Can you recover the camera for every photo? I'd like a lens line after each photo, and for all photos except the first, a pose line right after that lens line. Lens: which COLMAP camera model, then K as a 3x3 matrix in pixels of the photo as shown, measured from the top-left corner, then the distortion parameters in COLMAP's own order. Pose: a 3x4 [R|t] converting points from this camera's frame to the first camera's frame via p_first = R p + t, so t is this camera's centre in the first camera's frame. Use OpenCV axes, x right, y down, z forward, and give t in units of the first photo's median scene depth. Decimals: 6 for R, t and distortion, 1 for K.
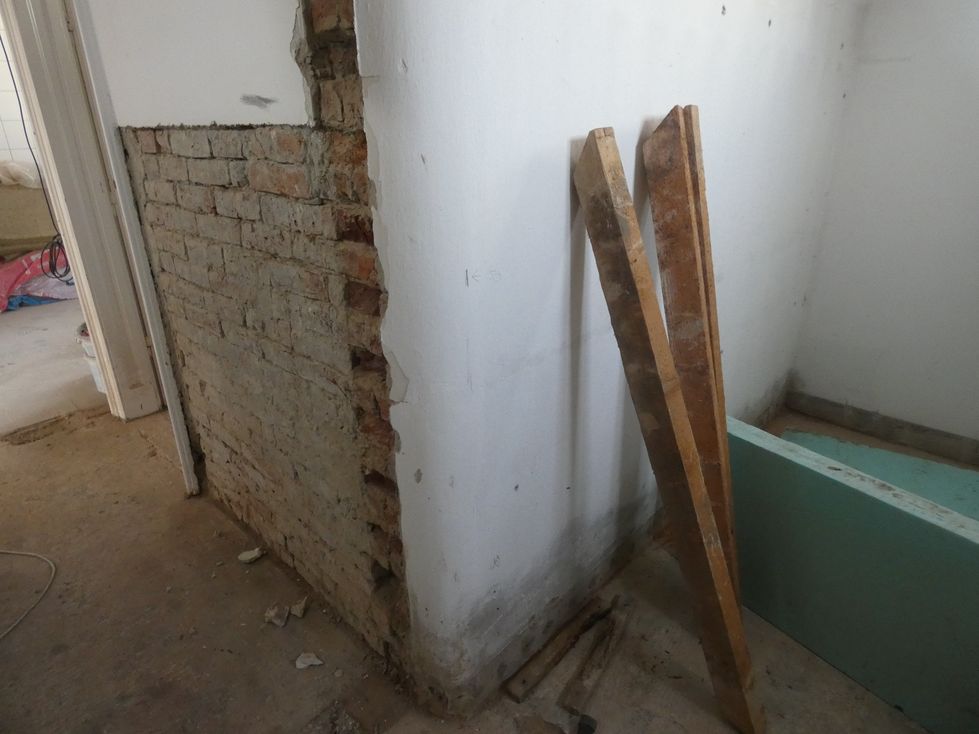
lens RADIAL K [[589.6, 0, 489.7], [0, 589.6, 362.9], [0, 0, 1]] dist [0.000106, -0.001568]
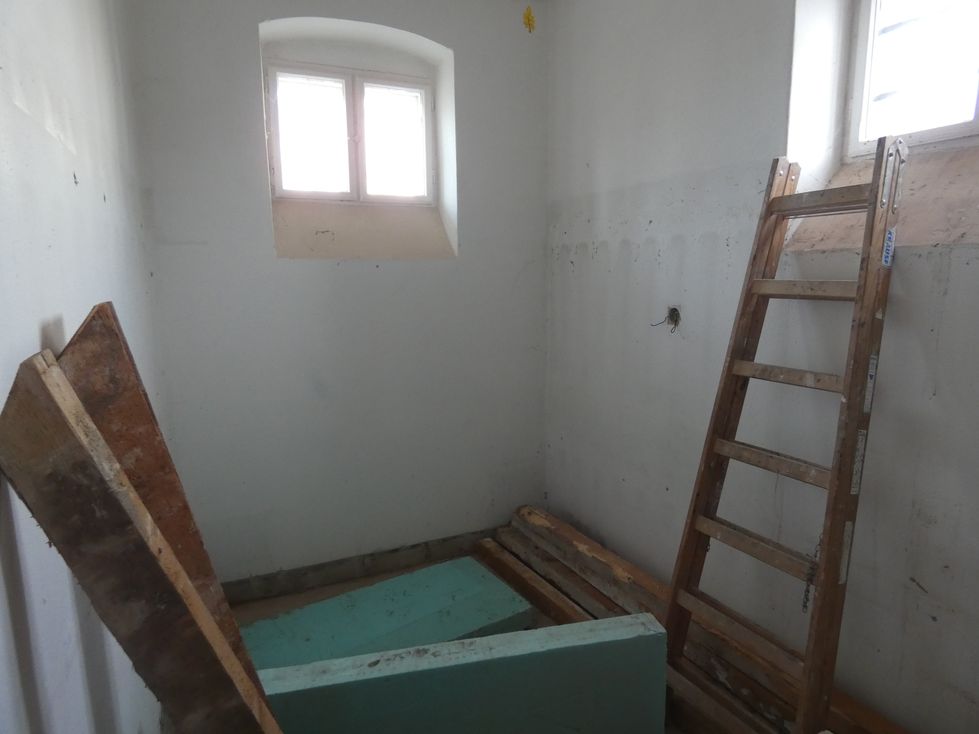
lens RADIAL K [[589.6, 0, 489.7], [0, 589.6, 362.9], [0, 0, 1]] dist [0.000106, -0.001568]
pose [[0.384552, -0.134559, 0.913244, -0.128747], [0.361313, 0.932328, -0.014772, -0.195211], [-0.849454, 0.335648, 0.407146, 0.355699]]
